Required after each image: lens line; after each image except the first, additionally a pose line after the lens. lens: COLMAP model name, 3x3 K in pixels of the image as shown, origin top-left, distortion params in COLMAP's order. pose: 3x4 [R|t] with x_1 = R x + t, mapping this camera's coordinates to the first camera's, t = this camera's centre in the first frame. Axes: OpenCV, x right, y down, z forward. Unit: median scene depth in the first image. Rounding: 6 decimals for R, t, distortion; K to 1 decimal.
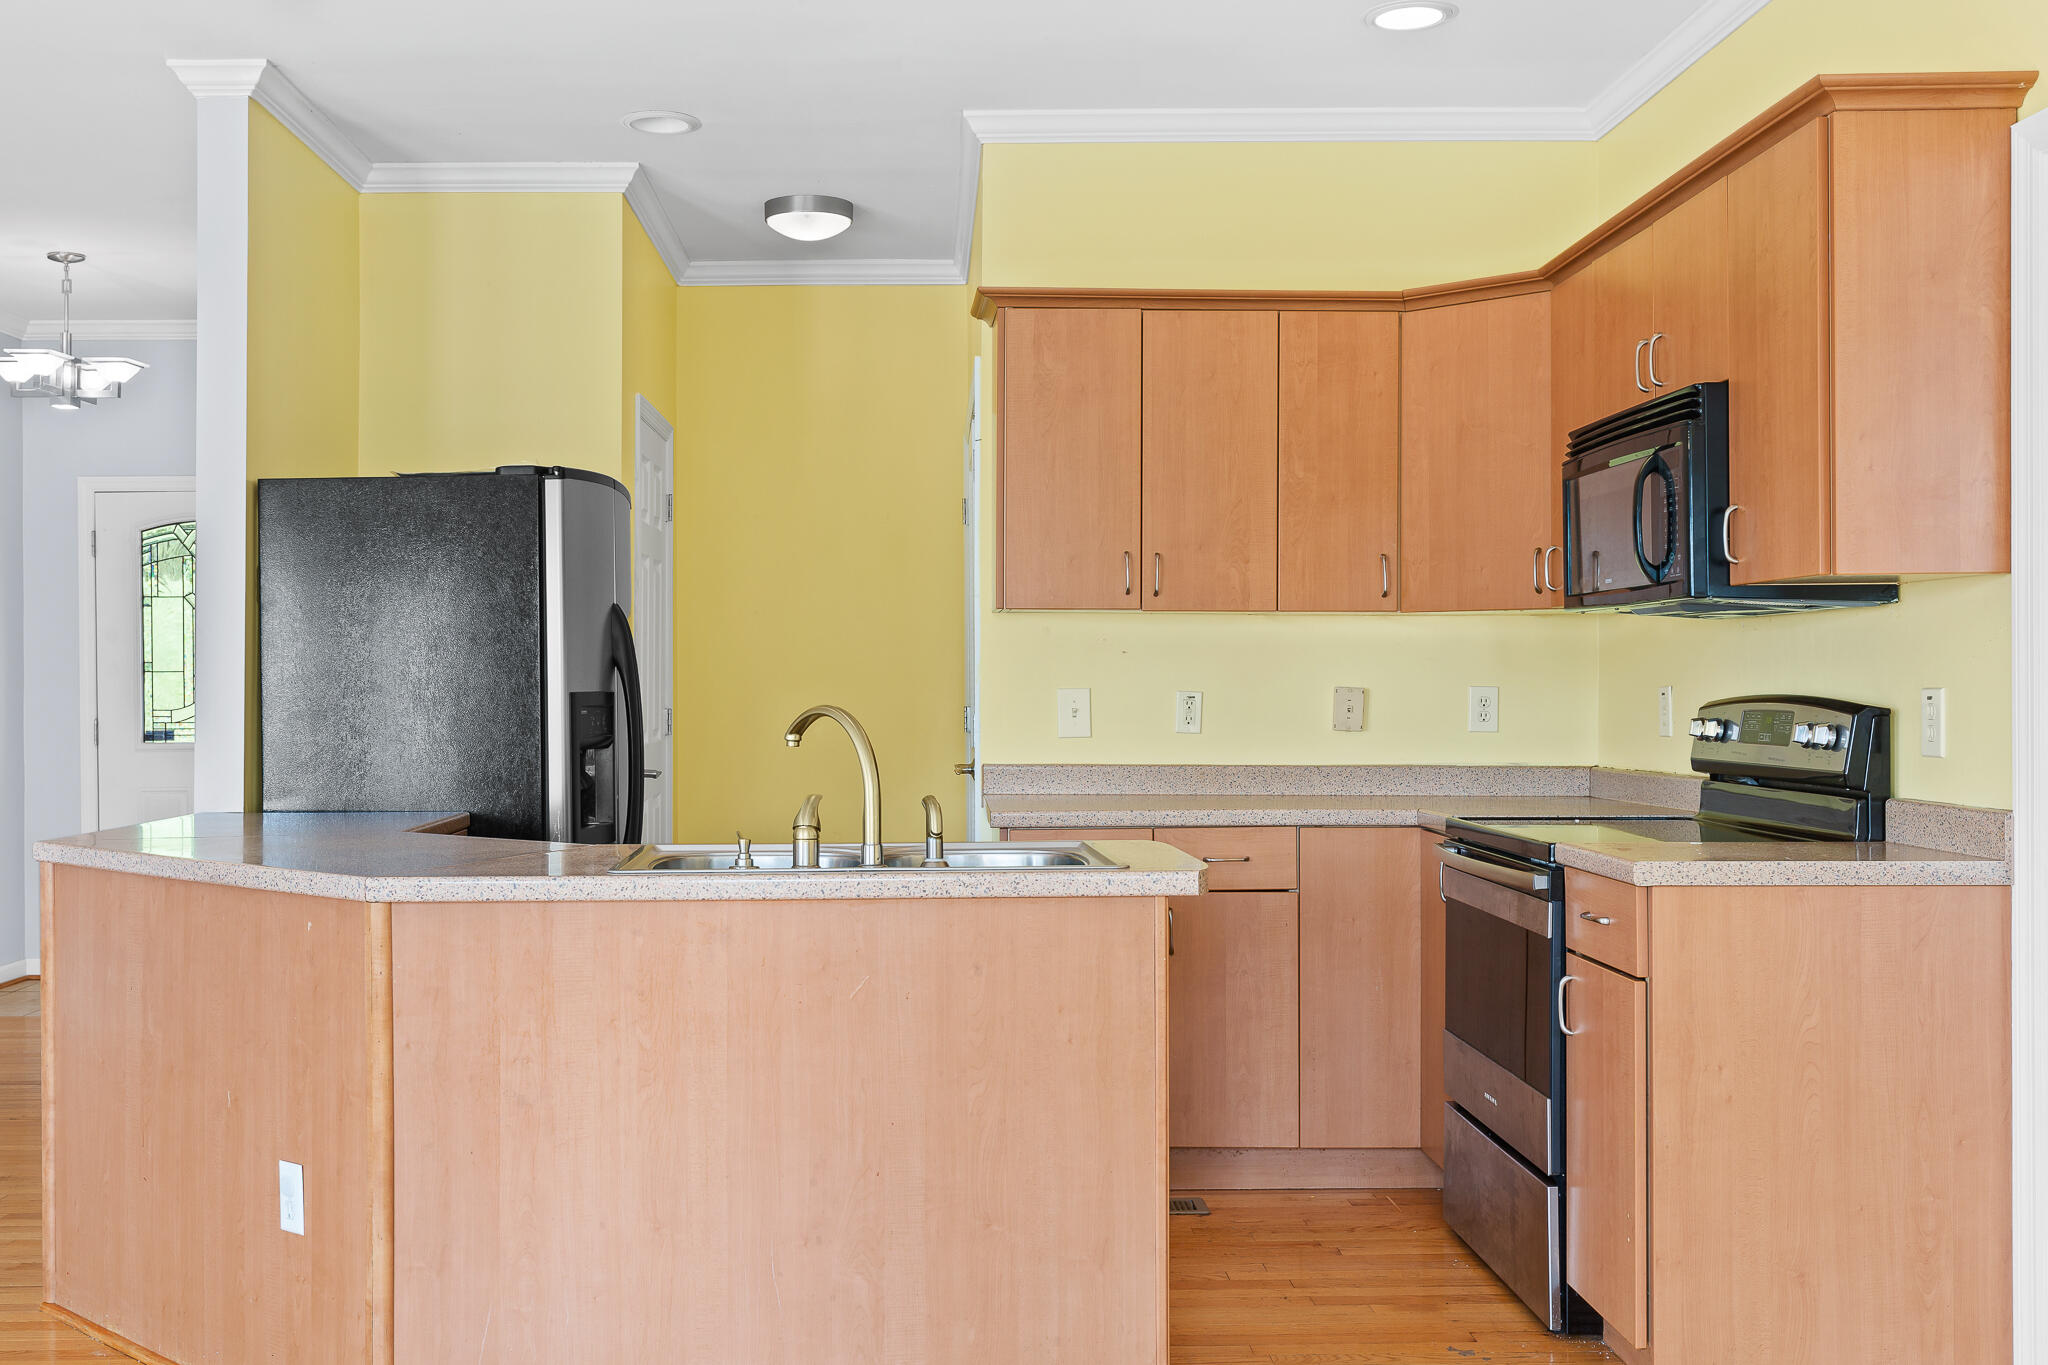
lens RADIAL K [[1983.9, 0, 1112.7], [0, 1983.9, 684.2], [0, 0, 1]] dist [0.000165, -0.001511]
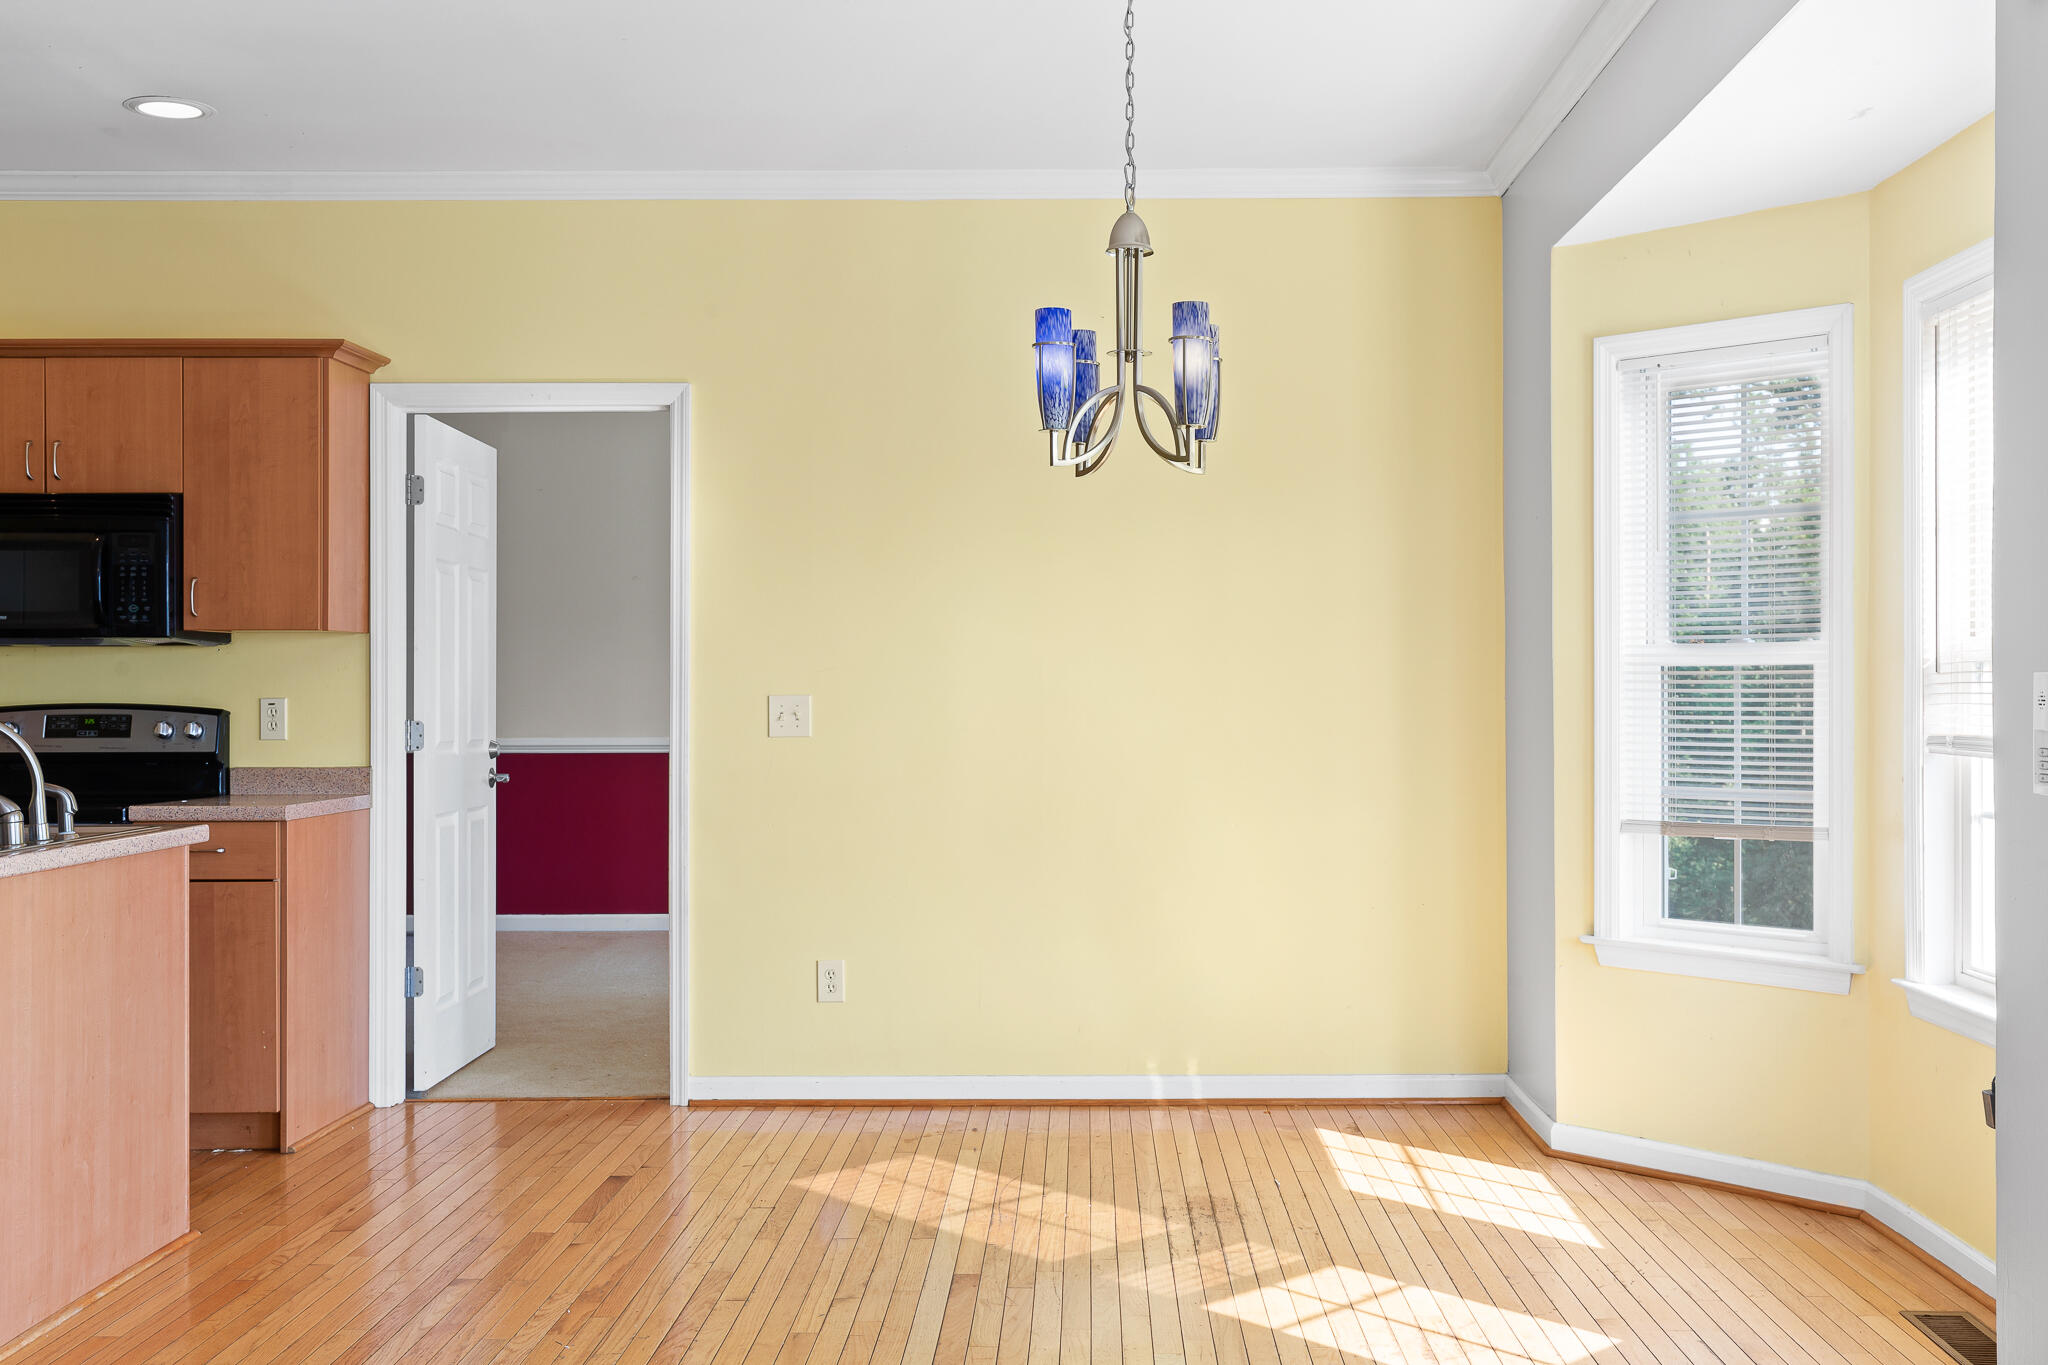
lens RADIAL K [[1983.9, 0, 1112.7], [0, 1983.9, 684.2], [0, 0, 1]] dist [0.000165, -0.001511]
pose [[0.005803, 0.005109, 0.999970, -1.189753], [0.000261, 0.999987, -0.005111, -0.000632], [-0.999983, 0.000290, 0.005801, 0.286570]]
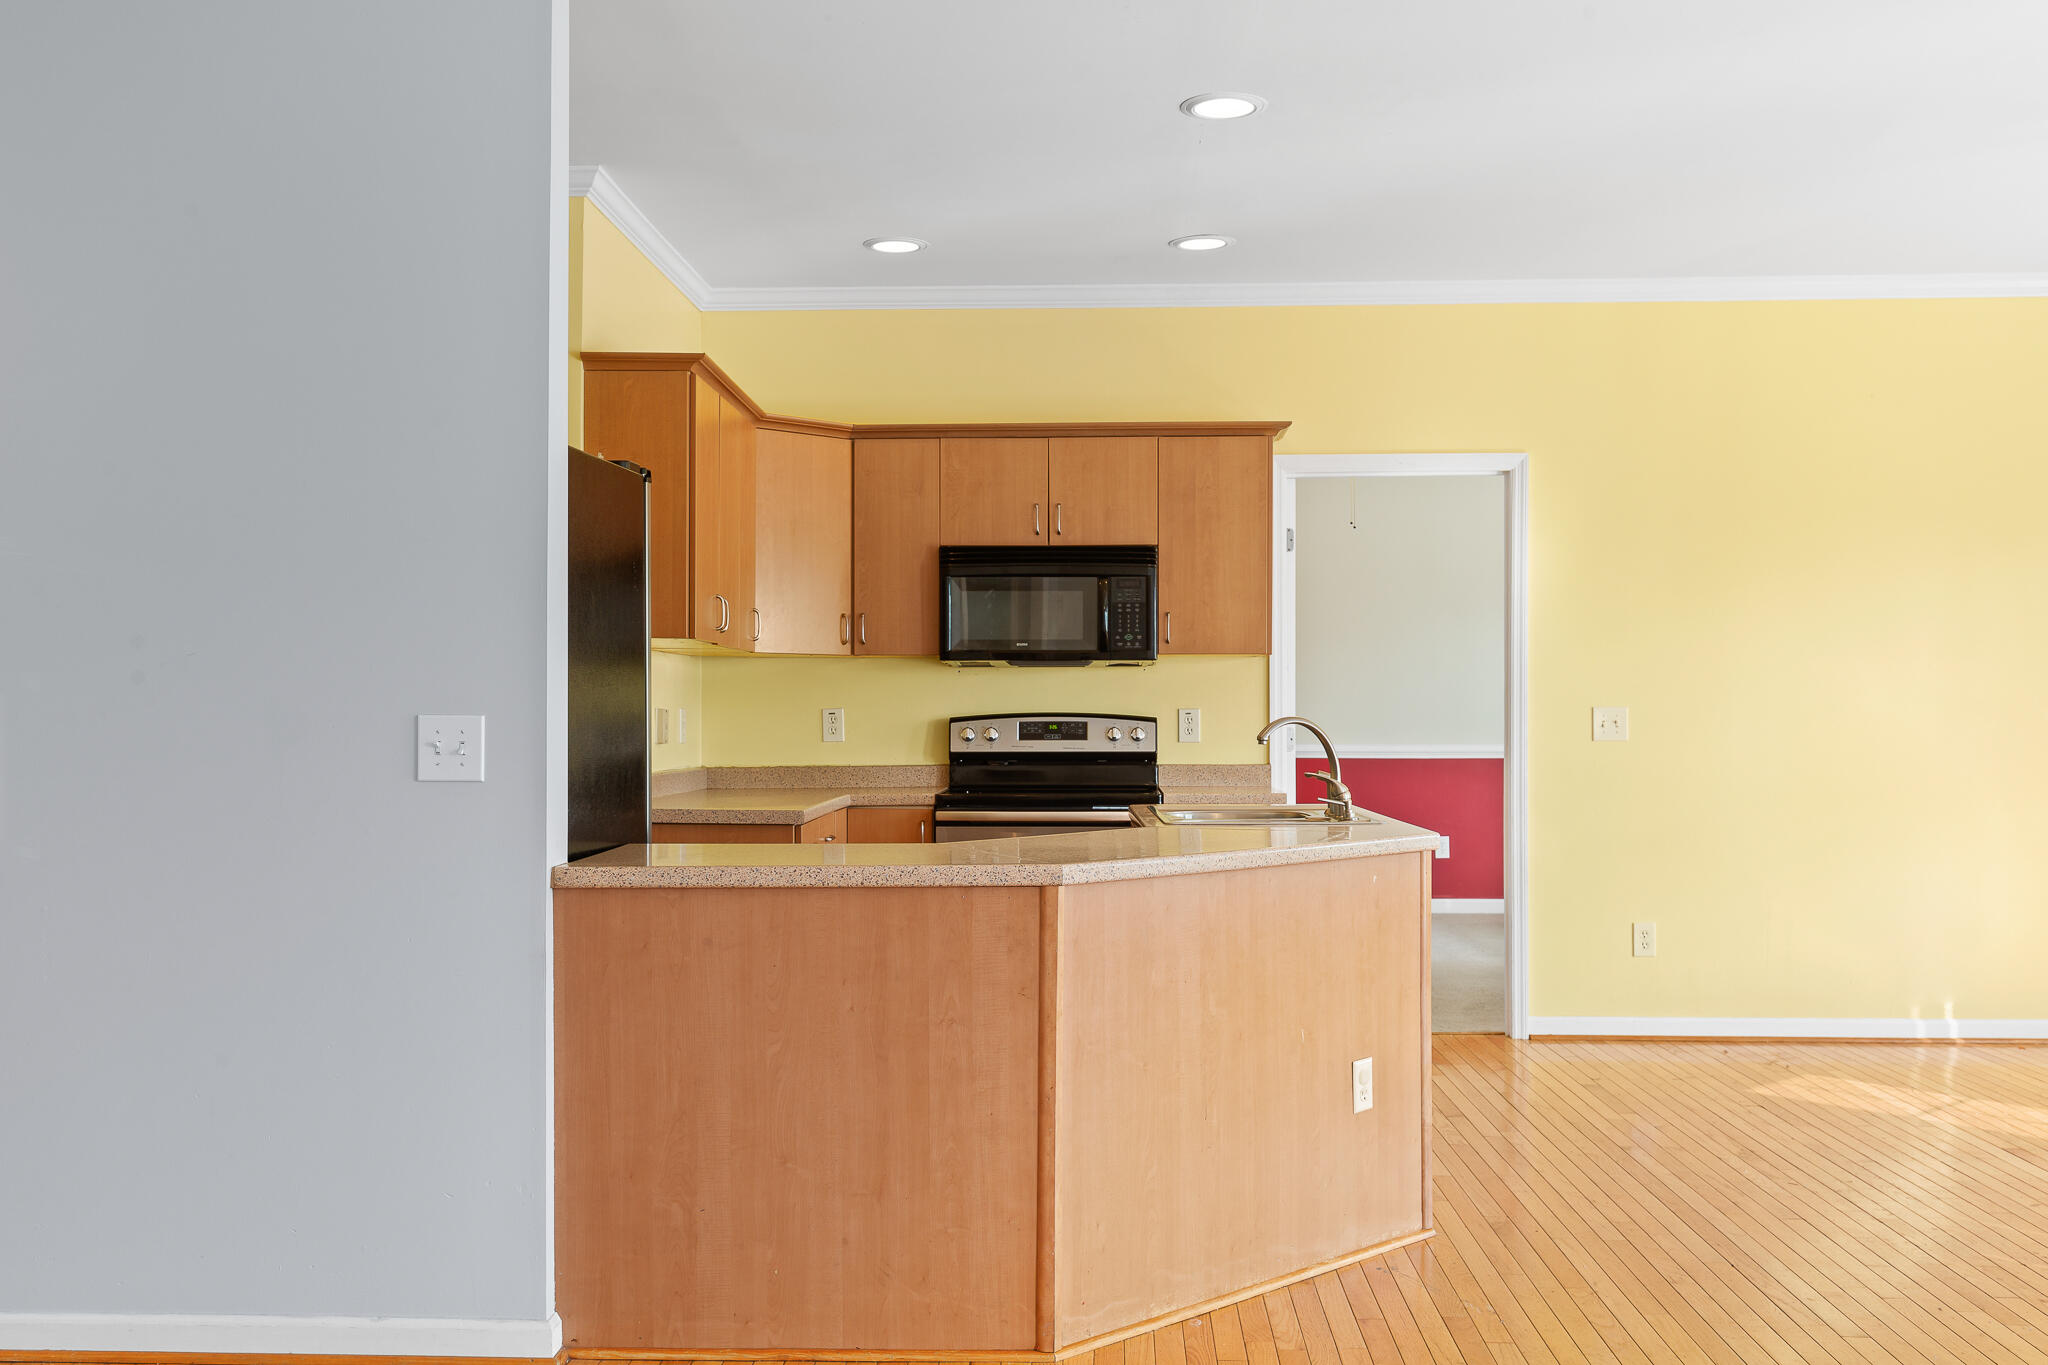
lens RADIAL K [[1989.1, 0, 1020.4], [0, 1989.1, 692.8], [0, 0, 1]] dist [-0.000083, -0.008537]
pose [[0.050720, 0.008524, 0.998677, -1.589579], [-0.001278, 0.999963, -0.008470, 0.003470], [-0.998712, -0.000846, 0.050729, 1.039575]]
